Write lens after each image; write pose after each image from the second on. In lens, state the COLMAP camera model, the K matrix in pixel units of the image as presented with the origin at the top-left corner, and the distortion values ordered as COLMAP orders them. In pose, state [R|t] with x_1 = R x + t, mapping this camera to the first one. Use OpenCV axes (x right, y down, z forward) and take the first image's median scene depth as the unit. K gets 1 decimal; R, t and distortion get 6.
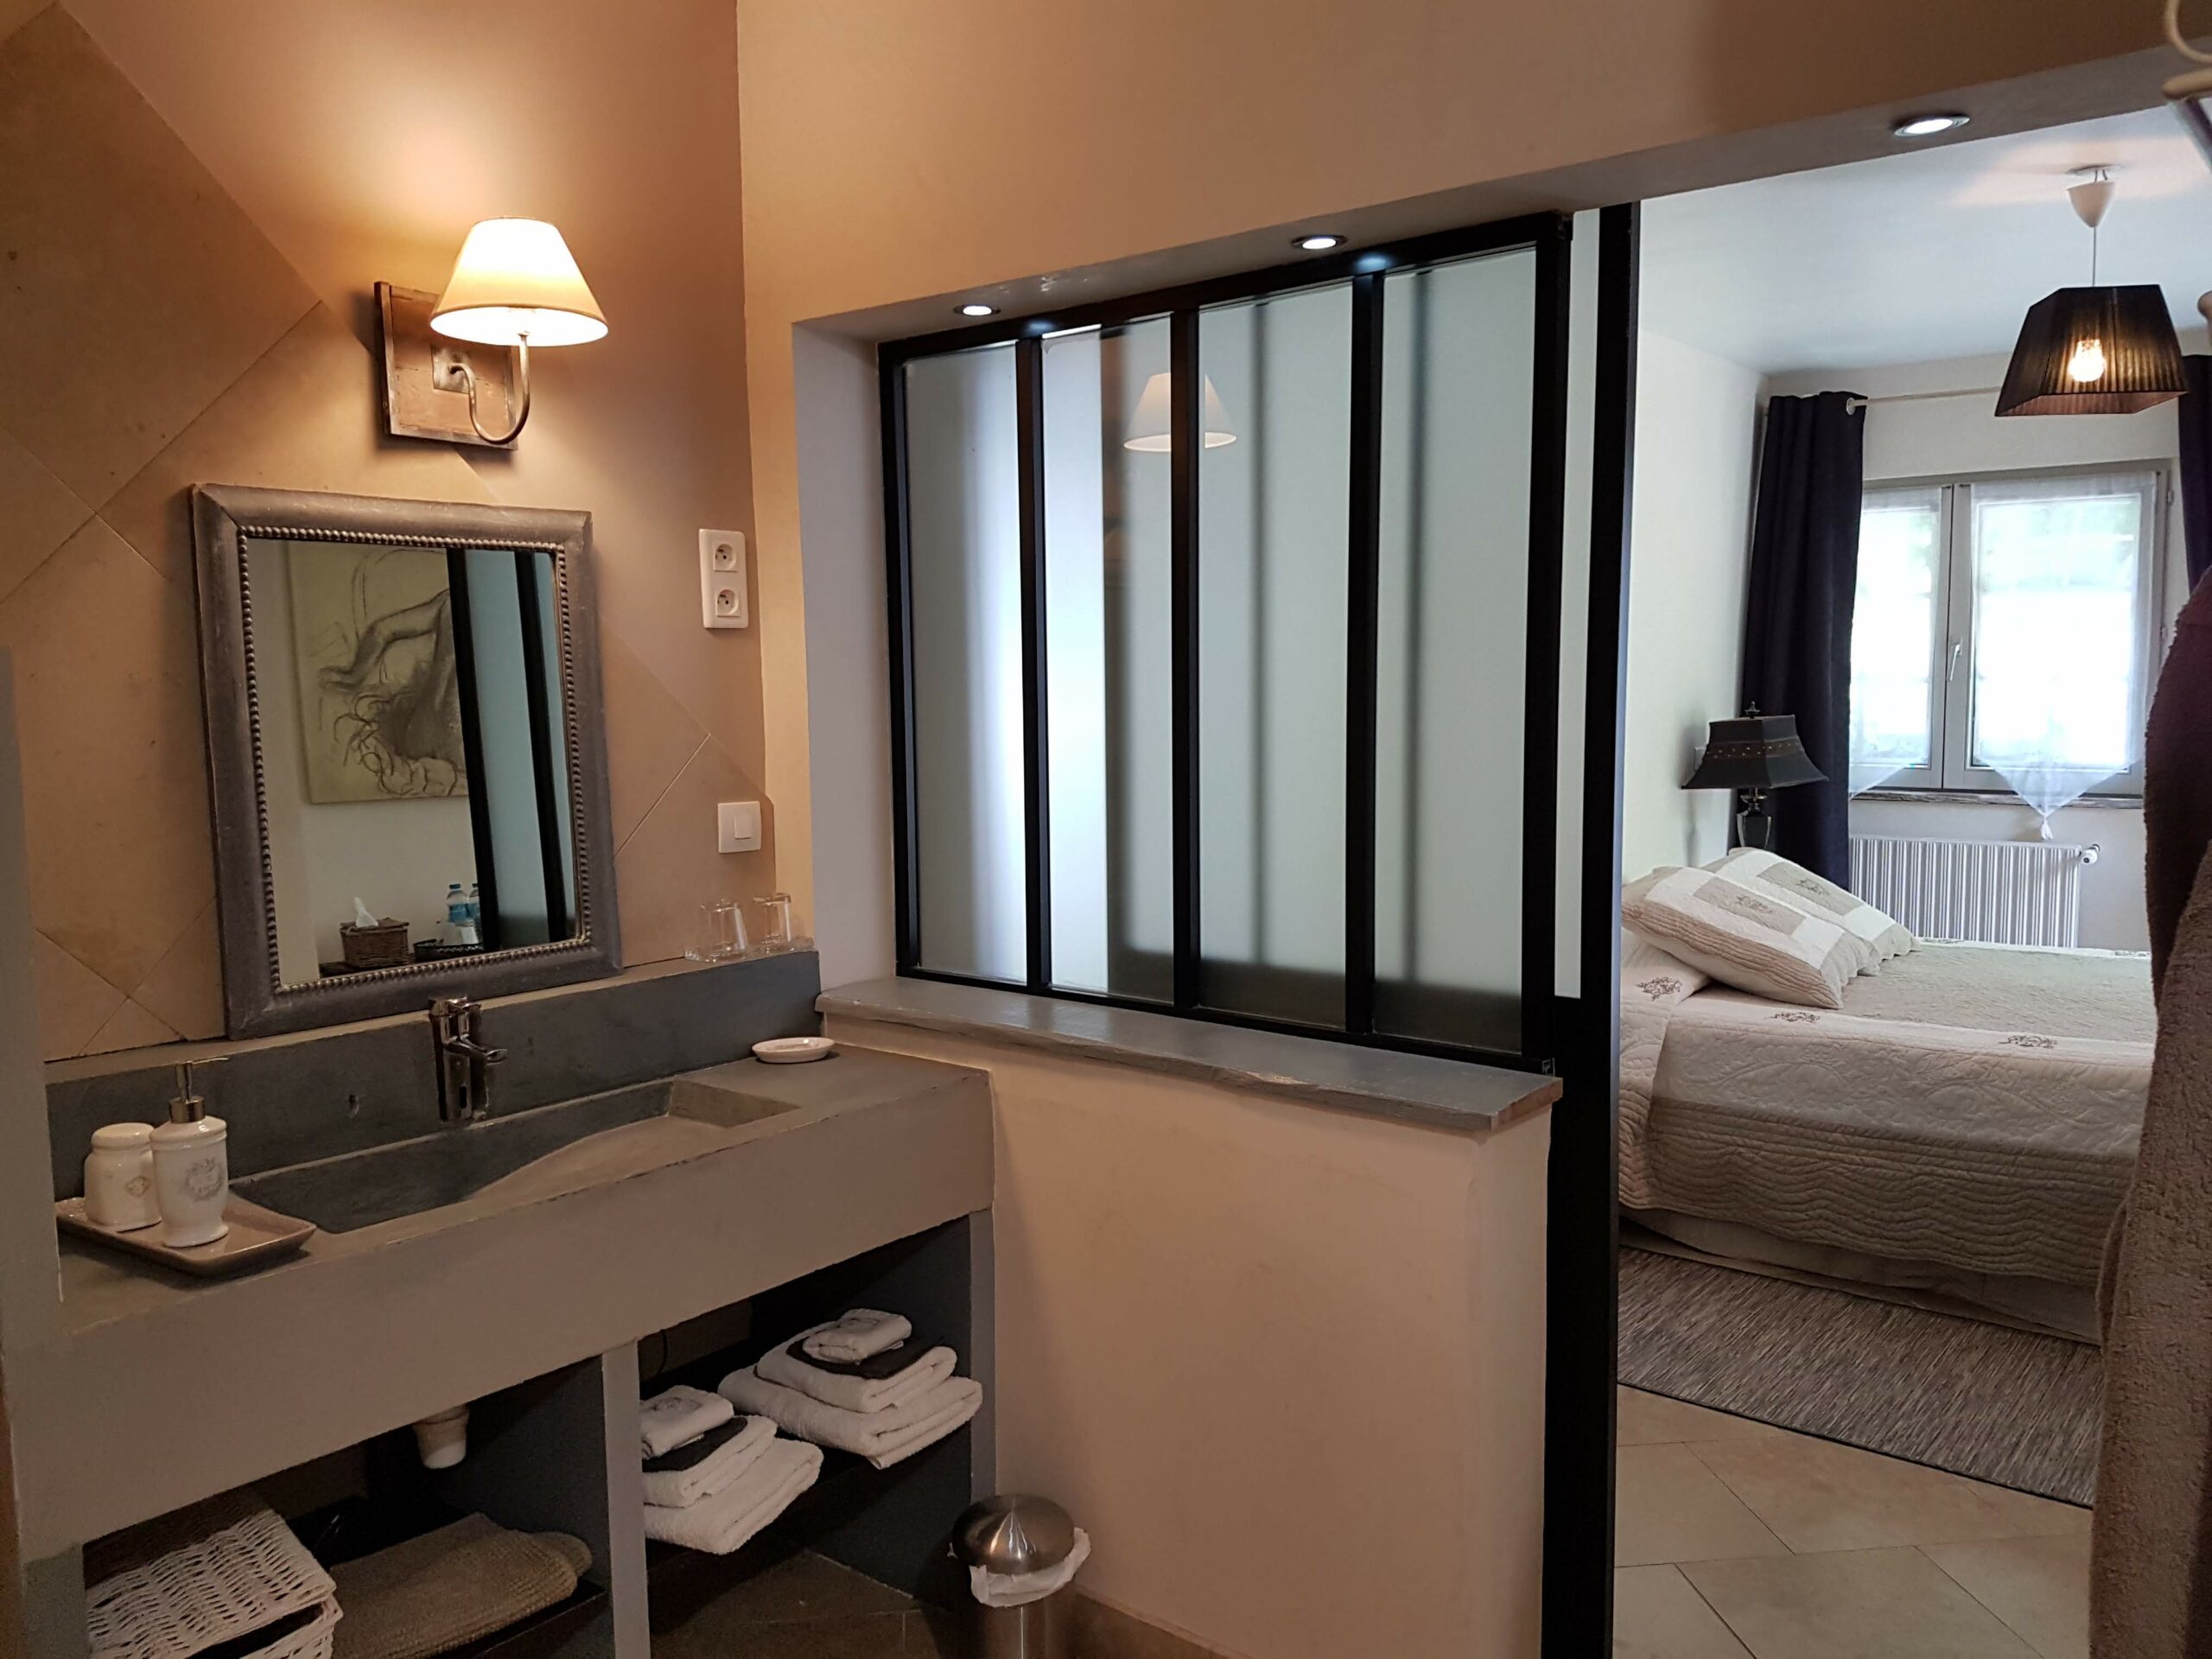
lens RADIAL K [[1700.2, 0, 1111.0], [0, 1700.2, 834.1], [0, 0, 1]] dist [-0.005376, -0.008424]
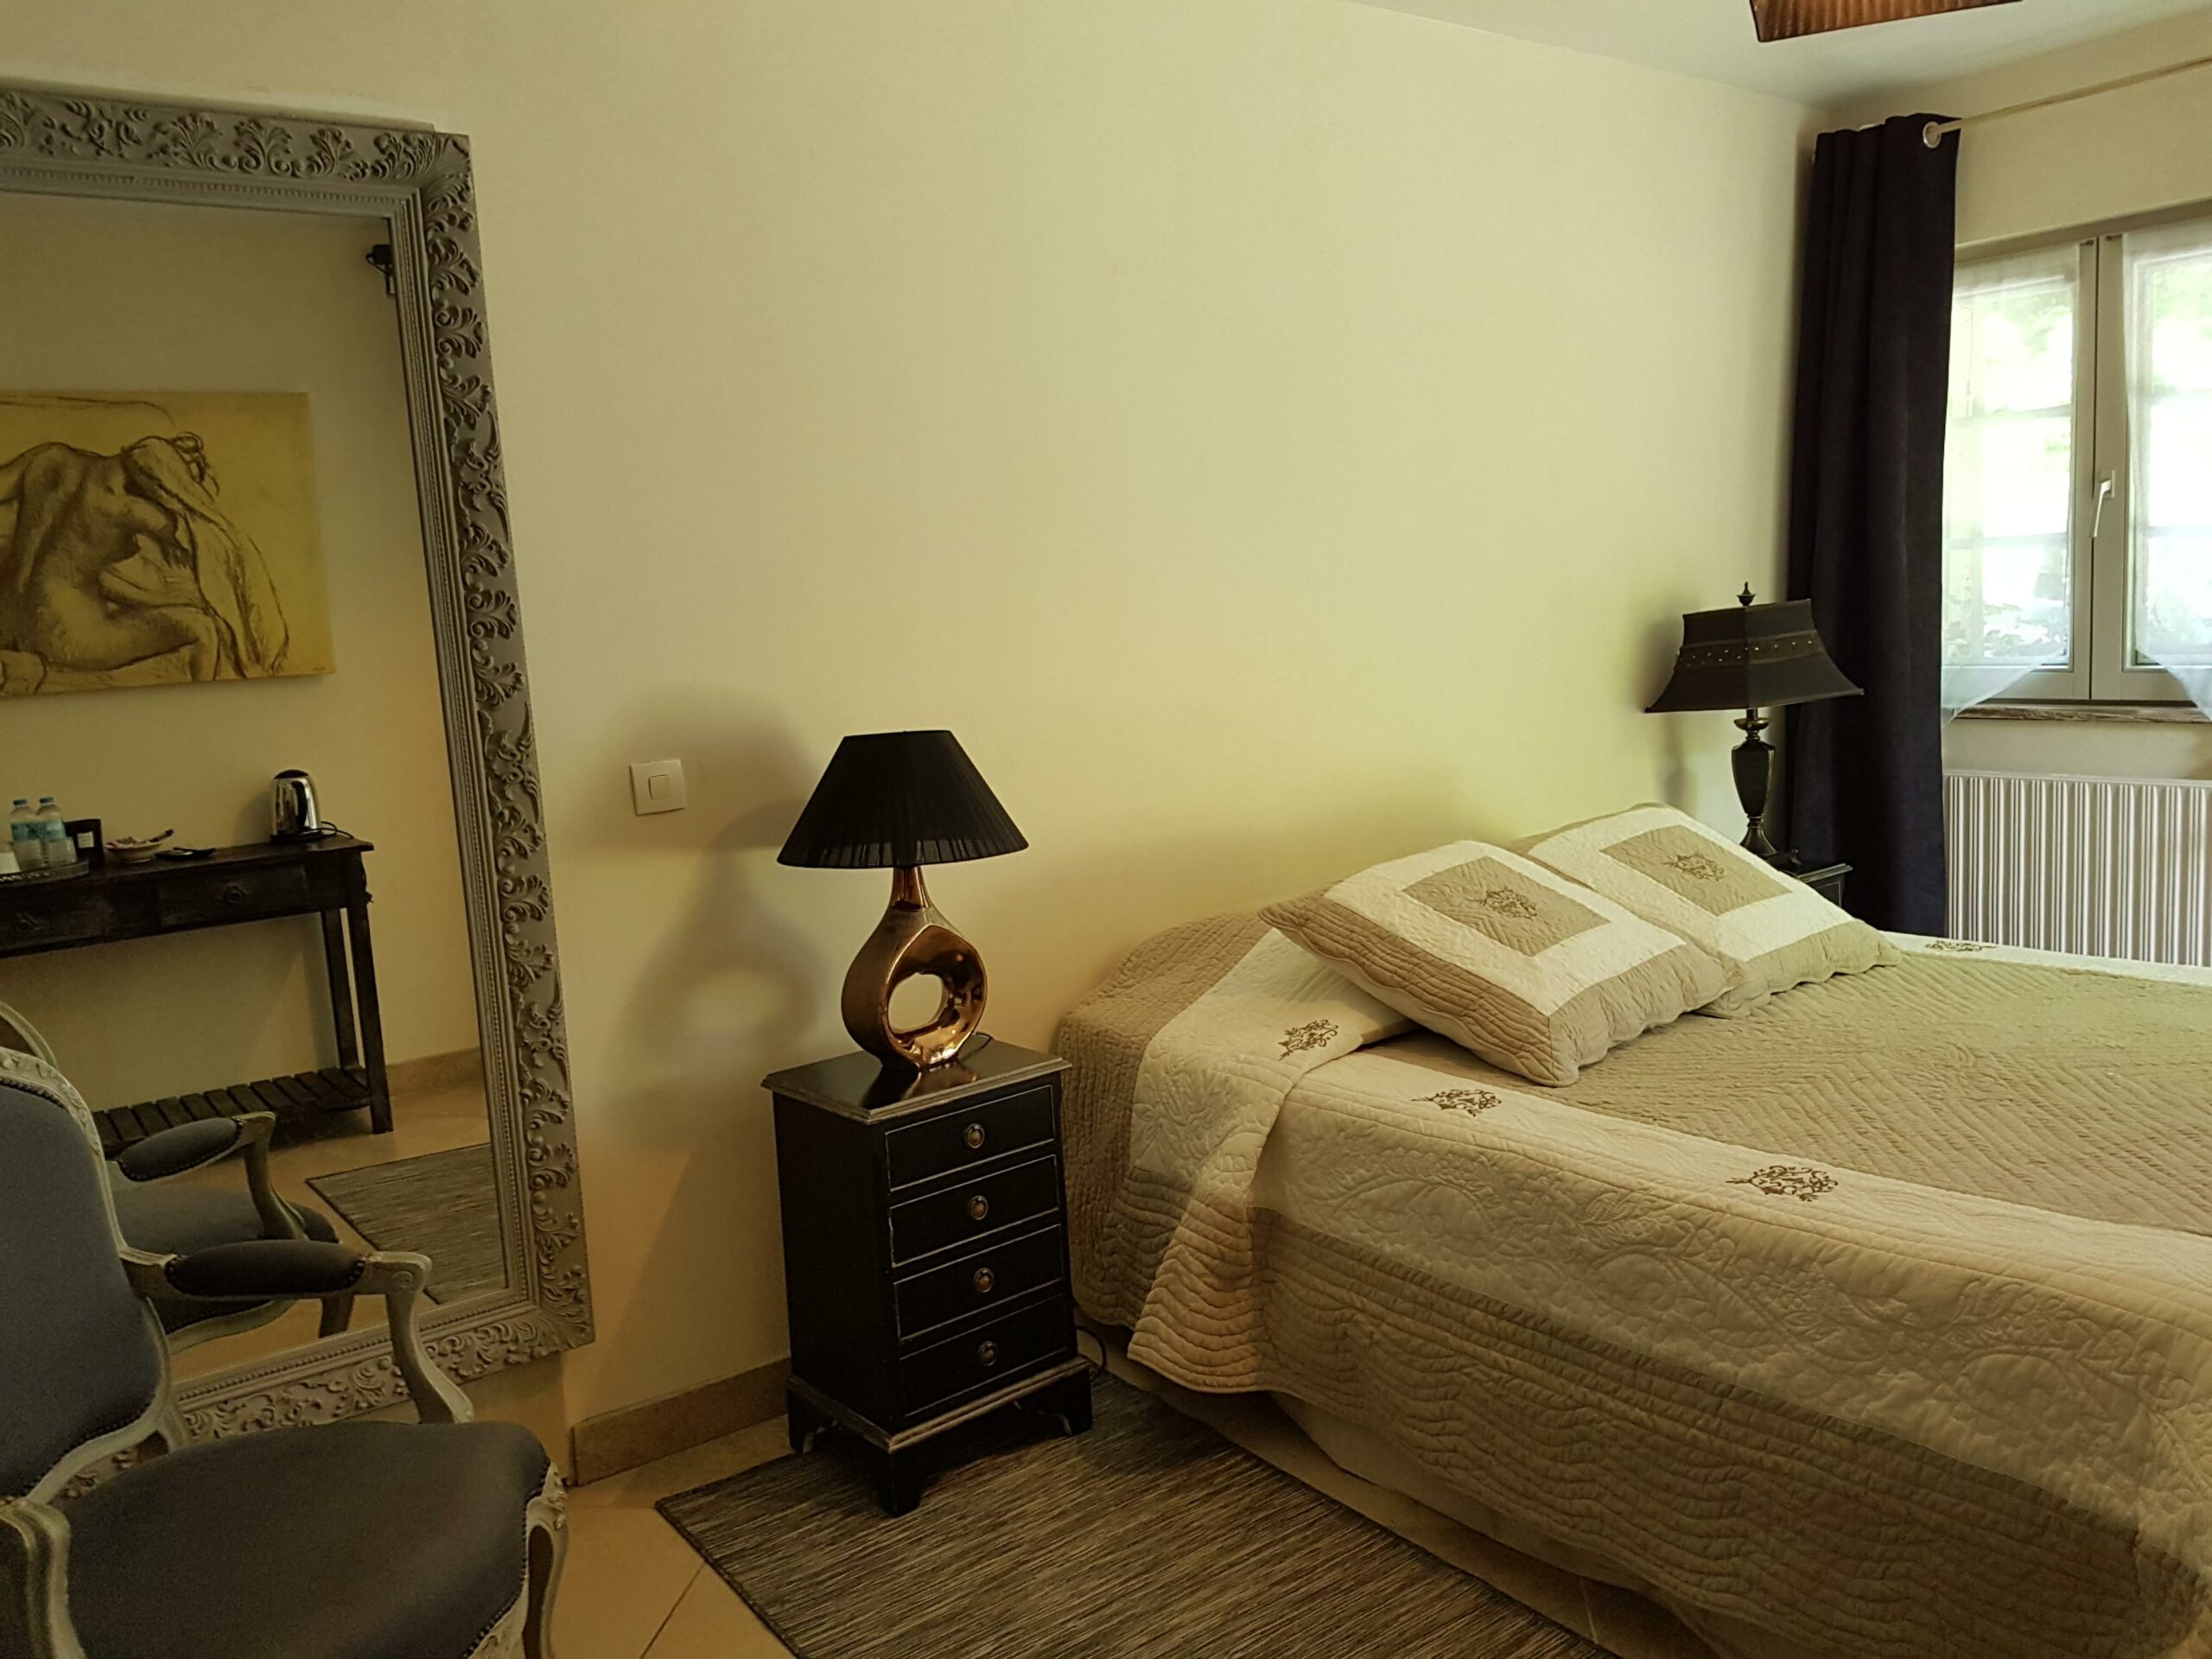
lens RADIAL K [[1700.2, 0, 1102.1], [0, 1700.2, 823.7], [0, 0, 1]] dist [-0.005376, -0.008424]
pose [[0.968755, -0.006594, -0.247933, 0.433583], [0.016290, 0.999180, 0.037079, -0.014372], [0.247486, -0.039959, 0.968067, 0.395951]]
